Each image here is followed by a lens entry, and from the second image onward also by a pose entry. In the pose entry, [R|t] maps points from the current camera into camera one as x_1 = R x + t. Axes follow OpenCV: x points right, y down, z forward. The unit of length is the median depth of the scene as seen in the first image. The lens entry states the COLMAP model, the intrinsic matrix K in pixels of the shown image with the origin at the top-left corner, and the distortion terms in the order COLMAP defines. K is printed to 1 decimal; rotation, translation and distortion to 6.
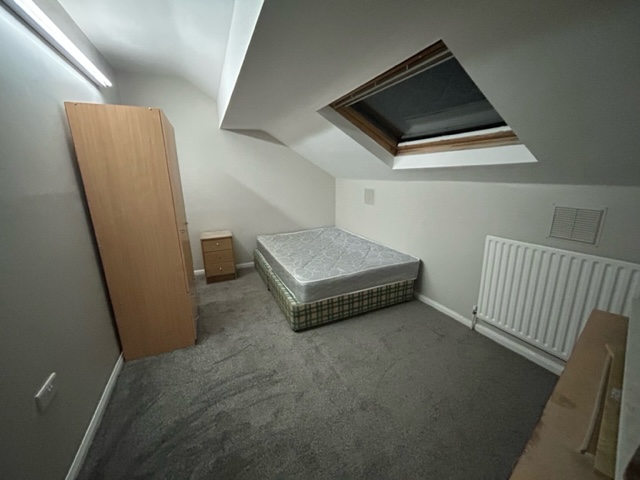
lens RADIAL K [[258.3, 0, 319.5], [0, 258.3, 238.8], [0, 0, 1]] dist [-0.000301, 0.000246]
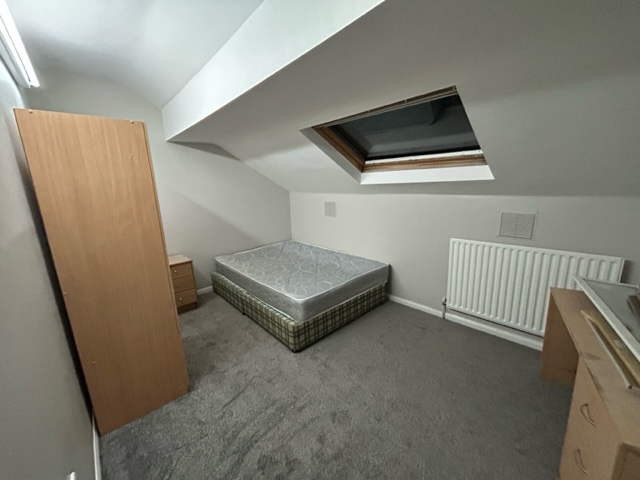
lens RADIAL K [[258.3, 0, 317.9], [0, 258.3, 238.4], [0, 0, 1]] dist [-0.000301, 0.000246]
pose [[0.951269, -0.080785, 0.297593, -0.263766], [0.092496, 0.995387, -0.025461, -0.033906], [-0.294163, 0.051746, 0.954353, 0.024756]]
